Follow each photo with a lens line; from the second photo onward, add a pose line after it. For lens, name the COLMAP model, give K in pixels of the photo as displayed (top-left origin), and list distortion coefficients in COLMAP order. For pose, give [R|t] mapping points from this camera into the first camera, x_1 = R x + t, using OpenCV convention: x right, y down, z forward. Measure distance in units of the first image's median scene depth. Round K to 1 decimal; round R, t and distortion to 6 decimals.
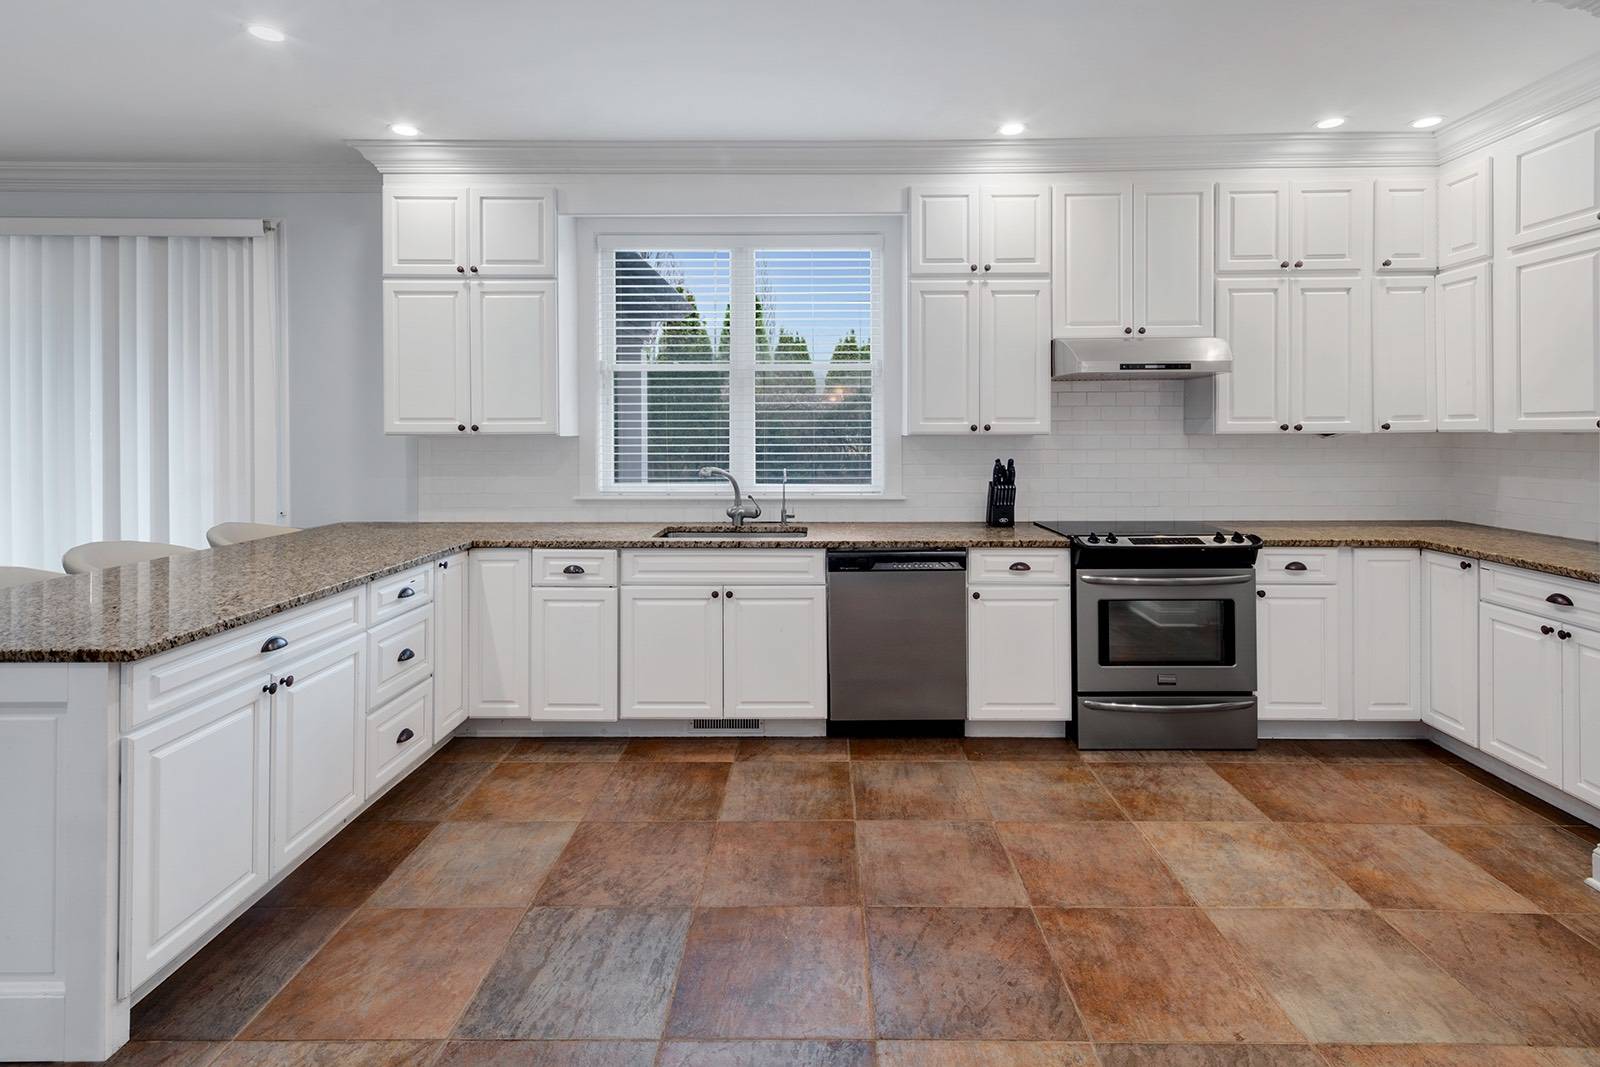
lens RADIAL K [[763.8, 0, 814.9], [0, 763.8, 437.5], [0, 0, 1]] dist [0.010539, -0.000551]
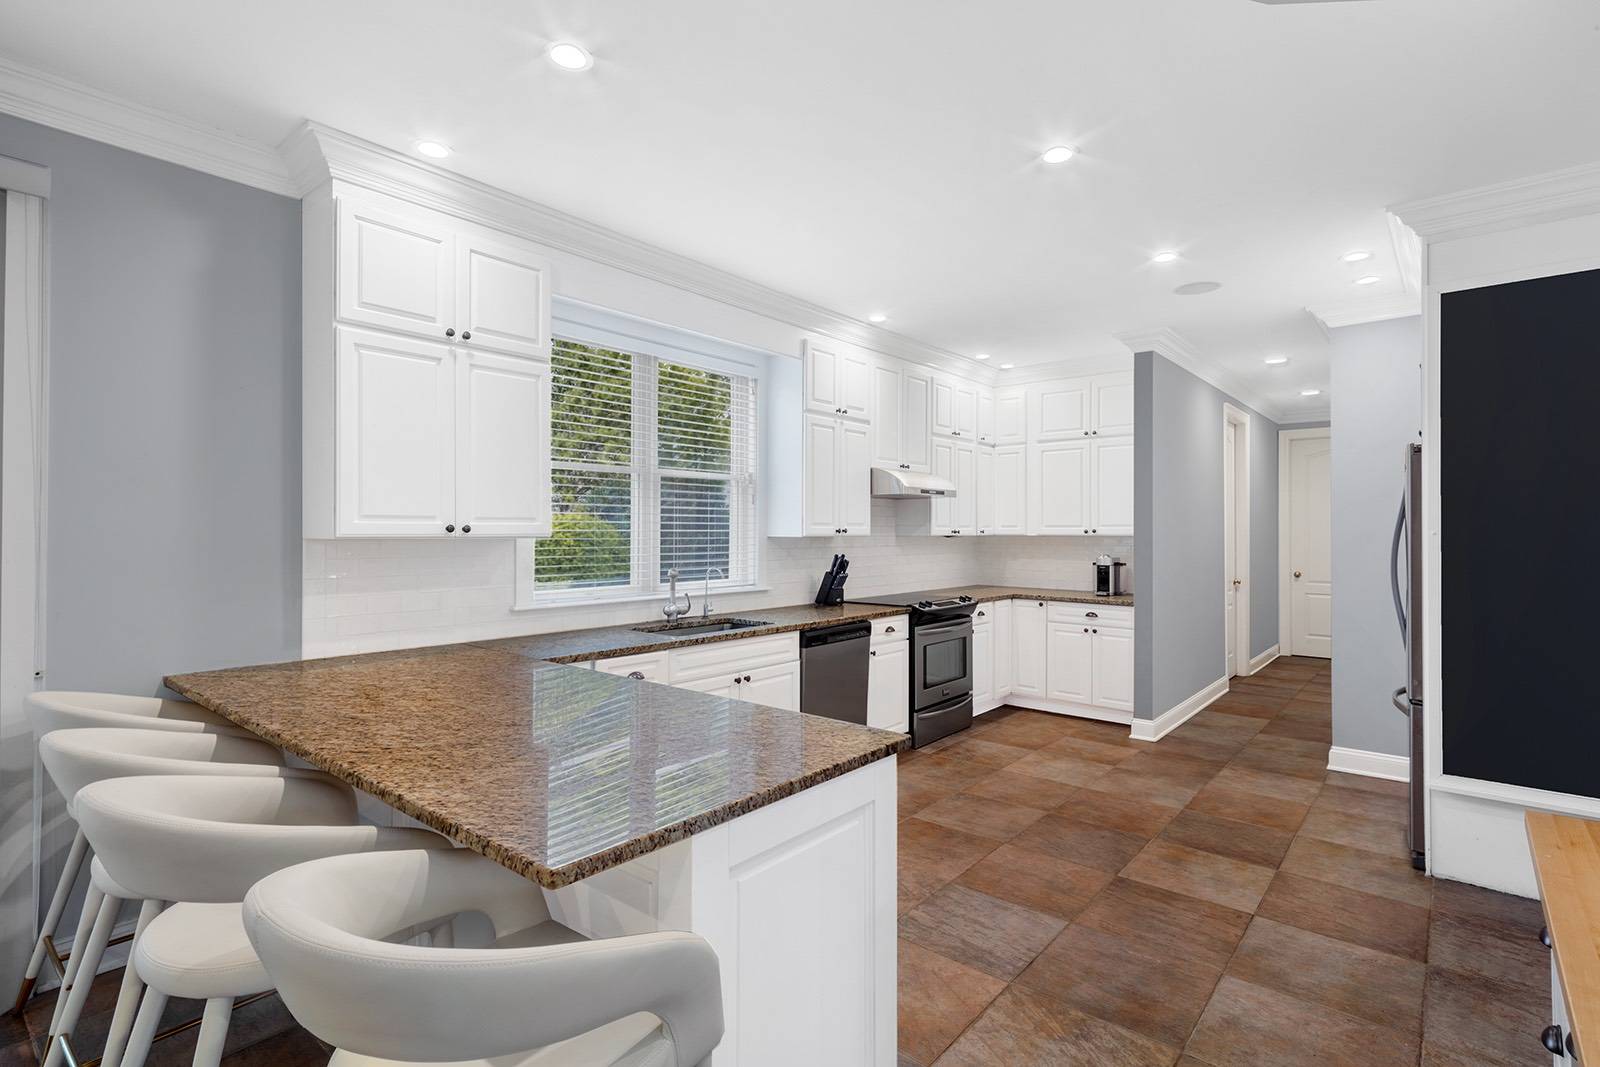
lens RADIAL K [[763.8, 0, 801.0], [0, 763.8, 531.0], [0, 0, 1]] dist [0.010539, -0.000551]
pose [[0.641419, 0.004490, 0.767178, -0.929623], [0.001877, 0.999971, -0.007422, -0.003500], [-0.767188, 0.006200, 0.641392, 0.217303]]
